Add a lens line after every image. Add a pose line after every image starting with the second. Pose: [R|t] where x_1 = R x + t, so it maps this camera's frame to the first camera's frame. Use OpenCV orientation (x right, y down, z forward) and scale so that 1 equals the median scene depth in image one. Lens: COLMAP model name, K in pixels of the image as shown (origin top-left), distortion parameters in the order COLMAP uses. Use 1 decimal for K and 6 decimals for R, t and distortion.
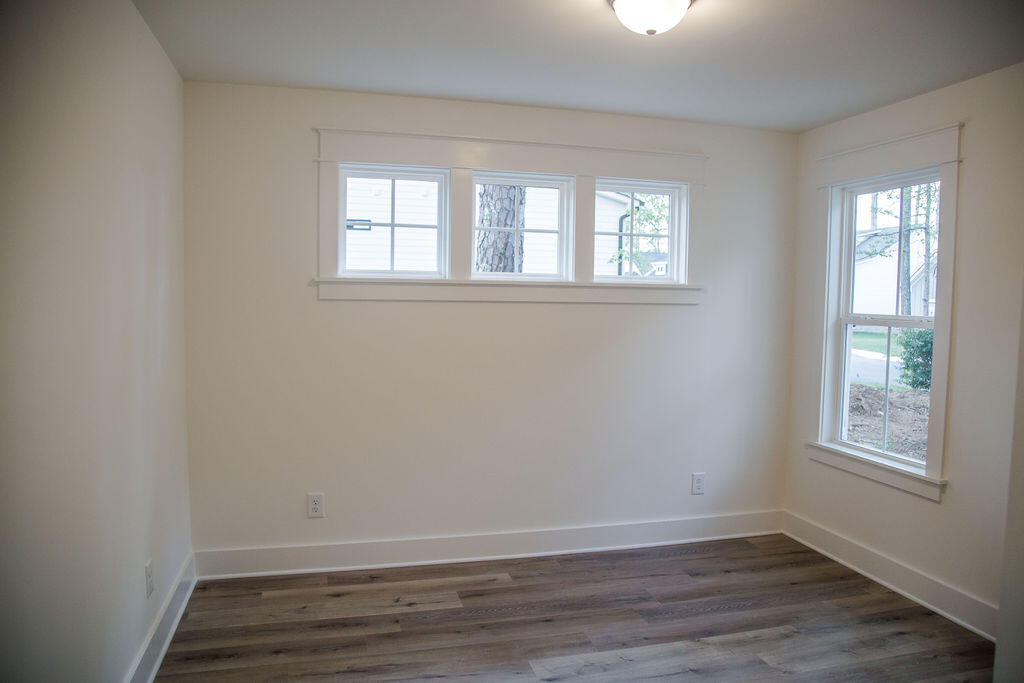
lens RADIAL K [[721.4, 0, 520.7], [0, 721.4, 343.7], [0, 0, 1]] dist [-0.117589, 0.070758]
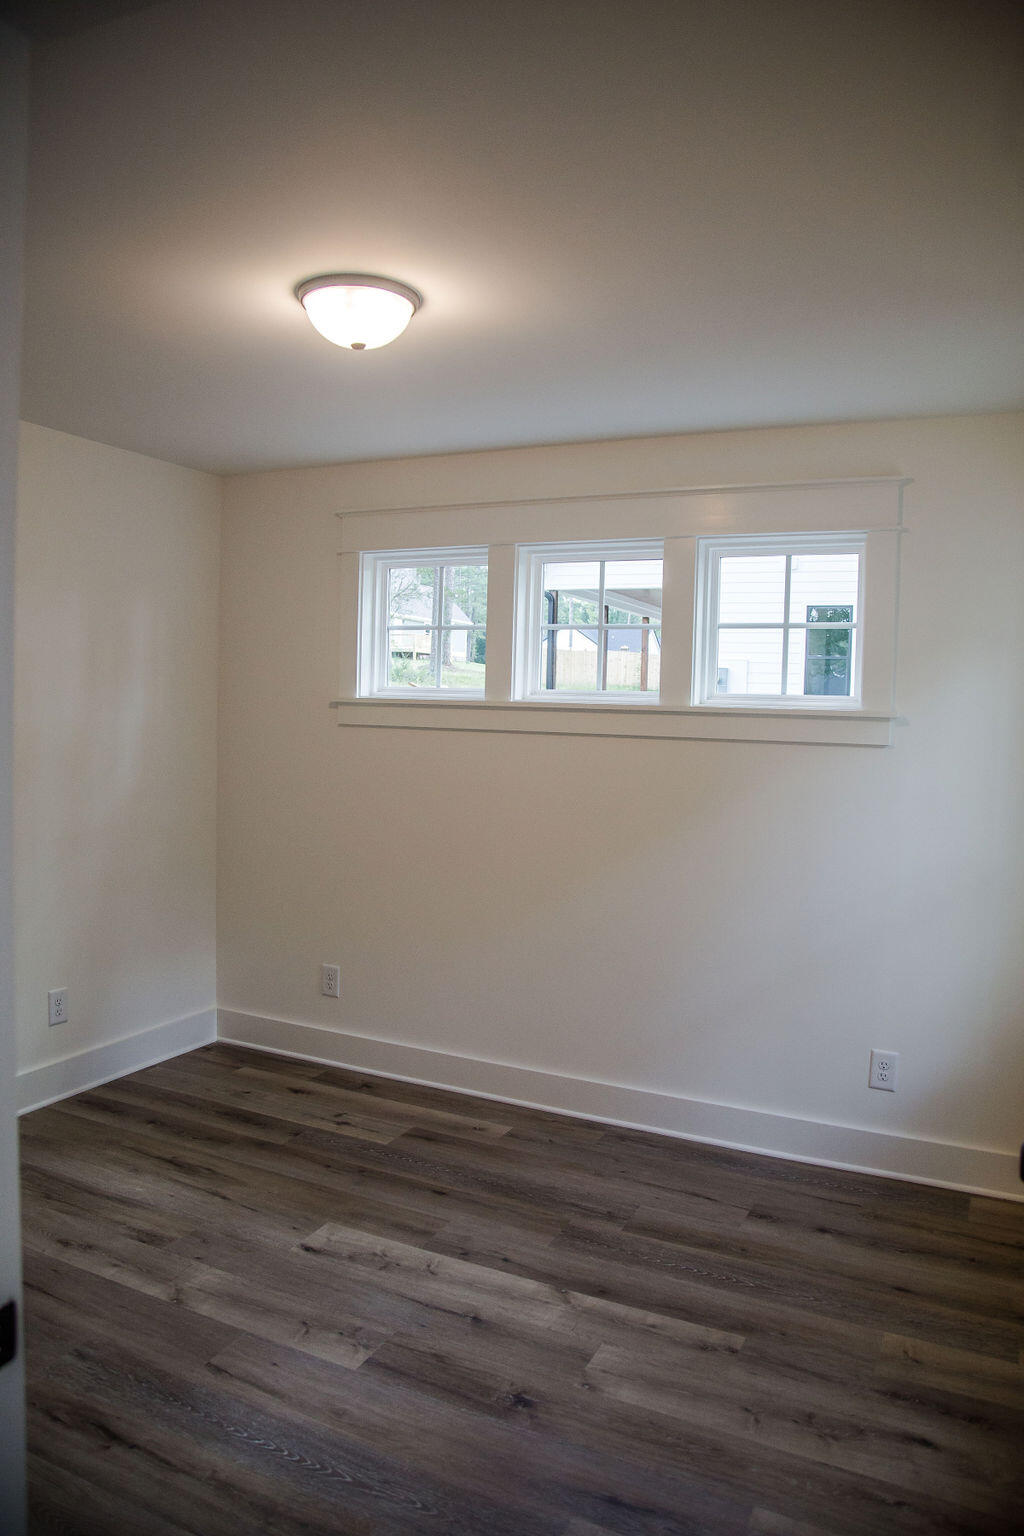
lens RADIAL K [[1082.1, 0, 518.5], [0, 1082.1, 765.3], [0, 0, 1]] dist [-0.117589, 0.070758]
pose [[0.752458, 0.042846, -0.657245, 0.656939], [-0.059829, 0.998203, -0.003424, -0.023296], [0.655917, 0.041899, 0.753669, 0.217567]]
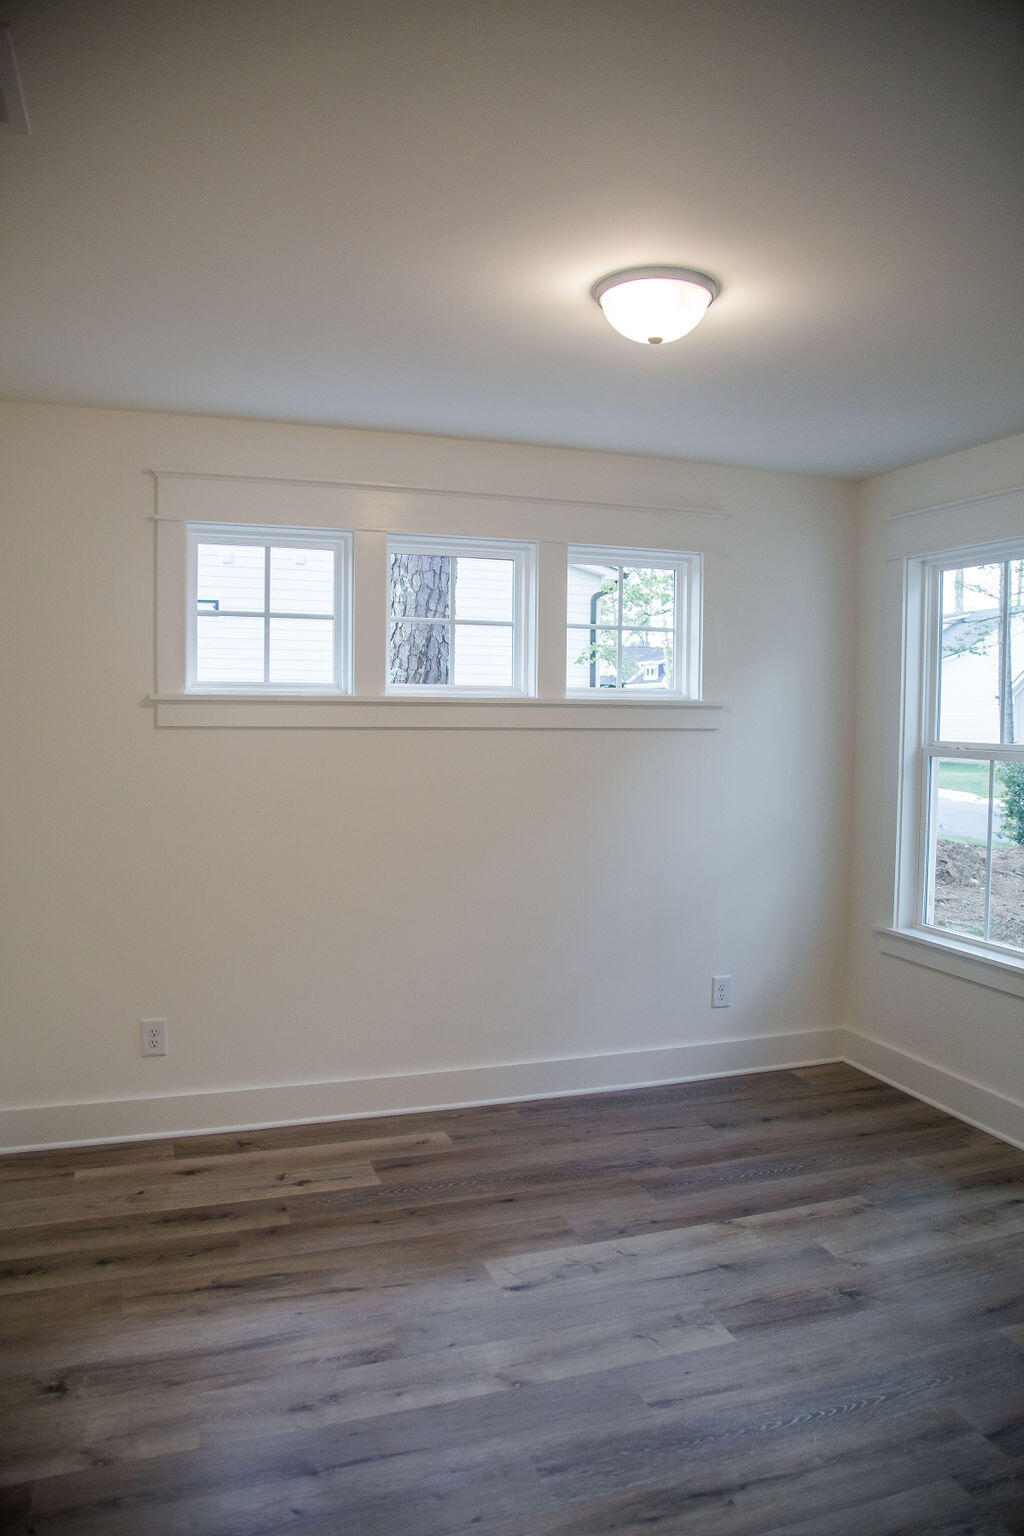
lens RADIAL K [[1082.1, 0, 518.5], [0, 1082.1, 765.3], [0, 0, 1]] dist [-0.117589, 0.070758]
pose [[0.997394, -0.008383, 0.071662, -0.018227], [0.009559, 0.999825, -0.016086, -0.006915], [-0.071514, 0.016729, 0.997299, -0.015252]]
